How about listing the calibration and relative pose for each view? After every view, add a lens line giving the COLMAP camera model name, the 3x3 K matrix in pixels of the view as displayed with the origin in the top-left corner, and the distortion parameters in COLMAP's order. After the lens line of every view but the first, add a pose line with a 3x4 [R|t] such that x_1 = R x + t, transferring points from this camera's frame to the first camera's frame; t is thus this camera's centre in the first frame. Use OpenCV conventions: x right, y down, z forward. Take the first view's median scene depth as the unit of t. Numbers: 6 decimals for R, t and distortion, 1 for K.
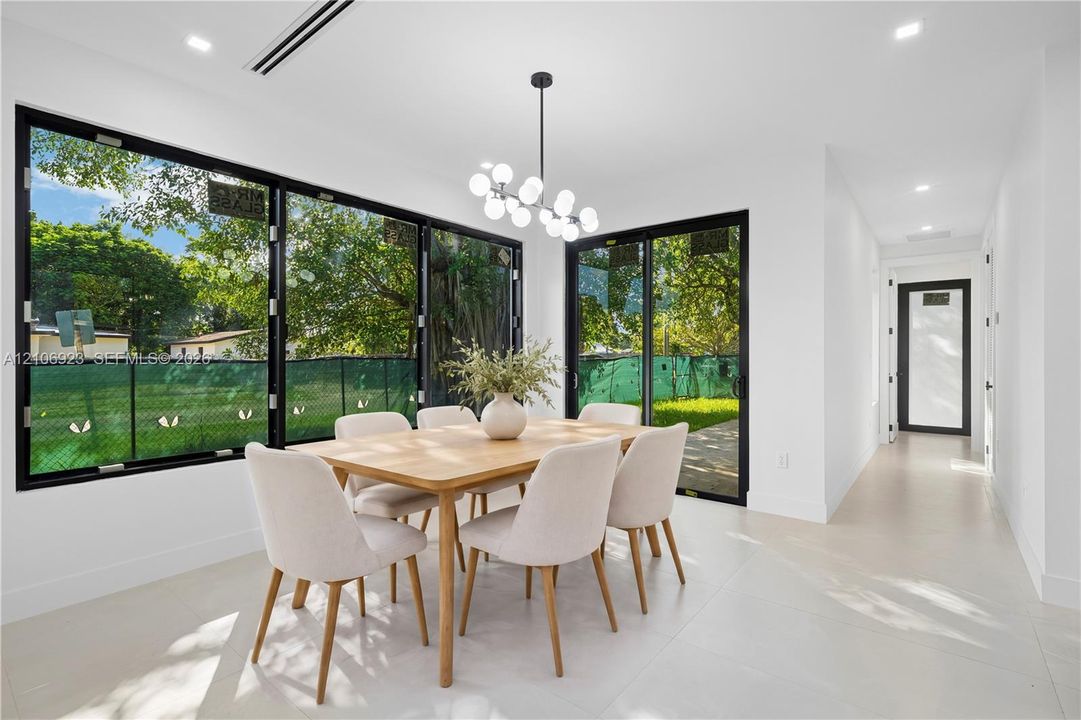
lens RADIAL K [[497.8, 0, 533.9], [0, 497.8, 356.7], [0, 0, 1]] dist [-0.002212, -0.000202]
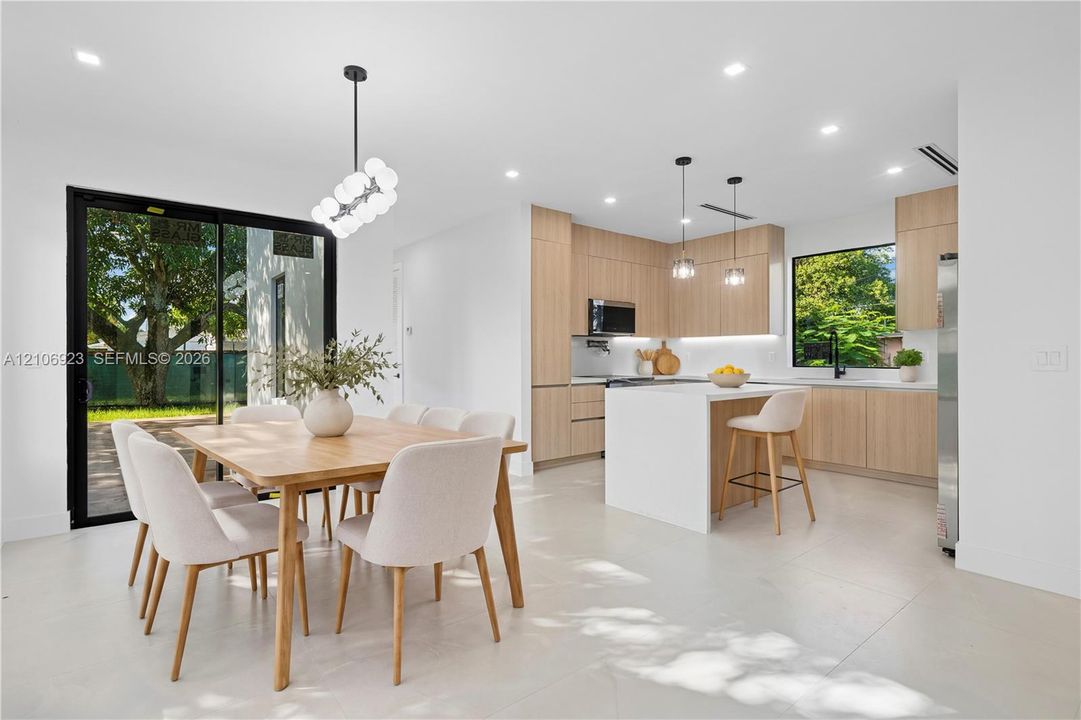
lens RADIAL K [[516.8, 0, 535.0], [0, 516.8, 357.4], [0, 0, 1]] dist [0.001573, 0.000096]
pose [[0.213202, -0.005844, 0.976991, -0.481725], [0.001018, 0.999983, 0.005760, -0.001180], [-0.977008, -0.000234, 0.213204, 0.235791]]
